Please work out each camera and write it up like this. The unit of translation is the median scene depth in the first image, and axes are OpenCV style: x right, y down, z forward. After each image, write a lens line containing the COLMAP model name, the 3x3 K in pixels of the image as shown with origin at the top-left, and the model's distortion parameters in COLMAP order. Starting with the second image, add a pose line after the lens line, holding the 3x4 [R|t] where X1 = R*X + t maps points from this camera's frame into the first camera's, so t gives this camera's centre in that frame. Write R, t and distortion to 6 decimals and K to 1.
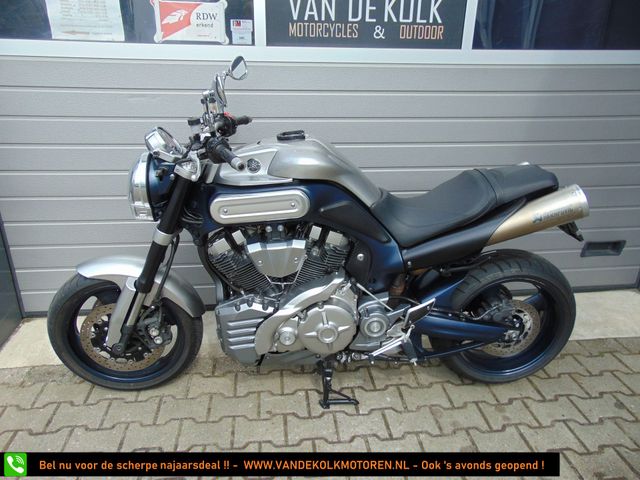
lens RADIAL K [[476.8, 0, 318.8], [0, 476.8, 238.7], [0, 0, 1]] dist [-0.019844, 0.046914]
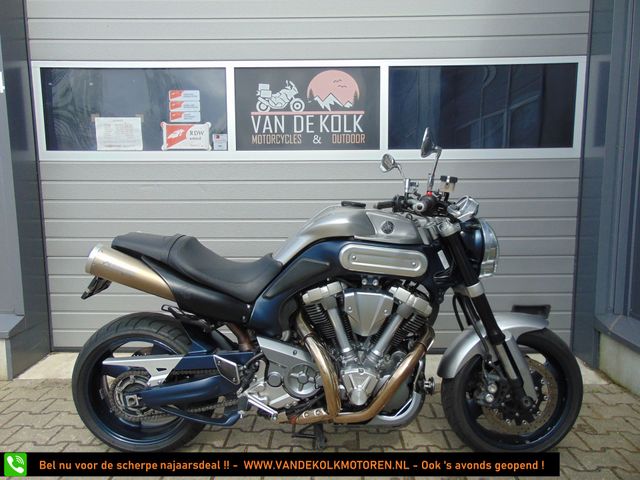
lens RADIAL K [[476.8, 0, 319.6], [0, 476.8, 240.4], [0, 0, 1]] dist [-0.019844, 0.046914]
pose [[0.990029, -0.004246, -0.140801, 0.341620], [-0.032374, 0.965931, -0.256766, 0.216216], [0.137094, 0.258764, 0.956162, -0.263943]]
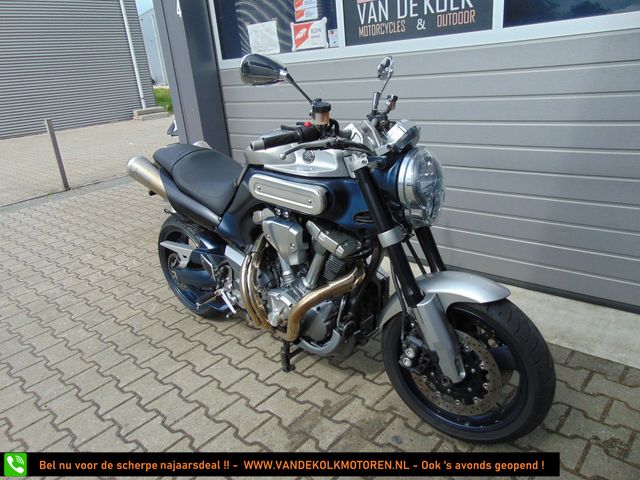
lens RADIAL K [[476.8, 0, 320.8], [0, 476.8, 241.2], [0, 0, 1]] dist [-0.019844, 0.046914]
pose [[0.658658, 0.194511, -0.726866, 0.954904], [-0.187419, 0.977974, 0.091877, 0.028757], [0.728727, 0.075713, 0.680606, 0.064191]]
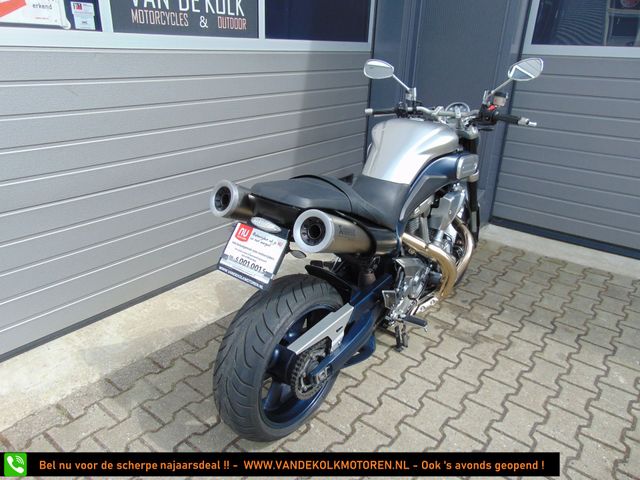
lens RADIAL K [[476.8, 0, 317.3], [0, 476.8, 240.2], [0, 0, 1]] dist [-0.019844, 0.046914]
pose [[0.695650, -0.267761, 0.666614, -0.590349], [0.243416, 0.960905, 0.131952, -0.024613], [-0.675884, 0.070472, 0.733631, 0.036097]]
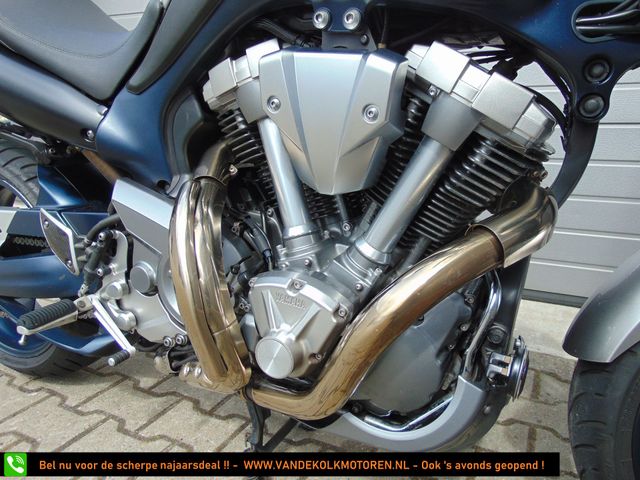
lens RADIAL K [[476.8, 0, 323.8], [0, 476.8, 238.4], [0, 0, 1]] dist [-0.019844, 0.046914]
pose [[0.845143, 0.124689, -0.519795, 0.459762], [-0.199795, 0.975620, -0.090816, 0.215102], [0.495798, 0.180605, 0.849450, 0.358274]]
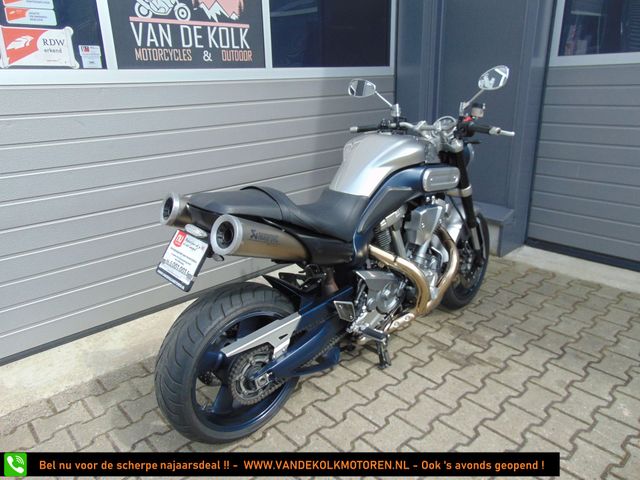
lens RADIAL K [[476.8, 0, 318.0], [0, 476.8, 239.9], [0, 0, 1]] dist [-0.019844, 0.046914]
pose [[0.806691, -0.224632, 0.546617, -0.433043], [0.253306, 0.967098, 0.023603, 0.068813], [-0.533934, 0.119421, 0.837050, -0.123214]]
